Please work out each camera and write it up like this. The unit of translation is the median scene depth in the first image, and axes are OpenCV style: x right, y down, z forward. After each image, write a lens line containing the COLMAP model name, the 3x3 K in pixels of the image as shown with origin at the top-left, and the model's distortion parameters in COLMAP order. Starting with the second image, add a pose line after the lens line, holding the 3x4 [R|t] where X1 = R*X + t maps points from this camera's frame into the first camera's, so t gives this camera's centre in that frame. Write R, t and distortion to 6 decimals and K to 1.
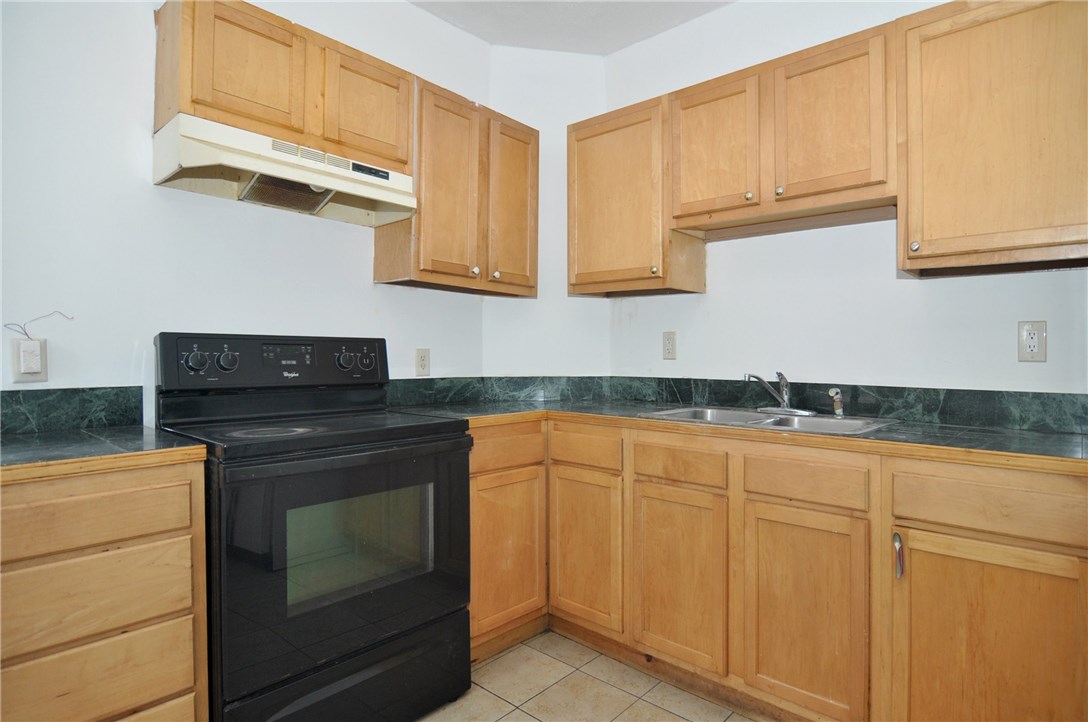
lens RADIAL K [[642.9, 0, 764.1], [0, 642.9, 359.8], [0, 0, 1]] dist [-0.021551, -0.000933]
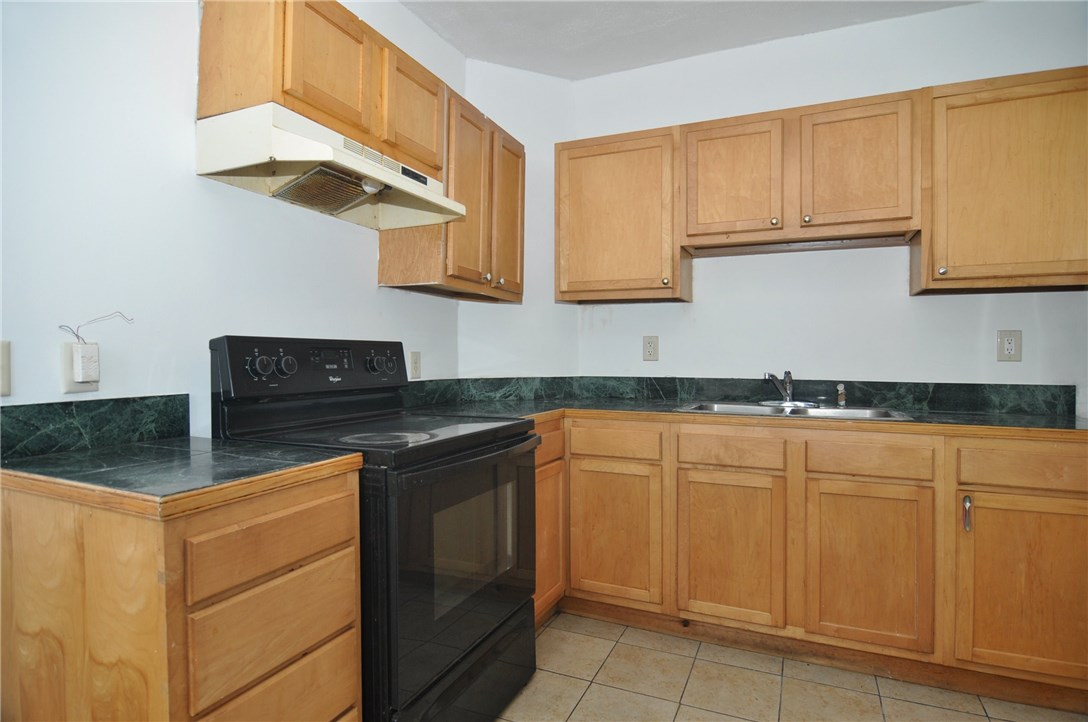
lens RADIAL K [[578.6, 0, 617.0], [0, 578.6, 366.2], [0, 0, 1]] dist [-0.020128, -0.000806]
pose [[0.971979, -0.008772, 0.234904, -0.556389], [0.005784, 0.999893, 0.013406, -0.006162], [-0.234997, -0.011672, 0.971926, 0.038818]]
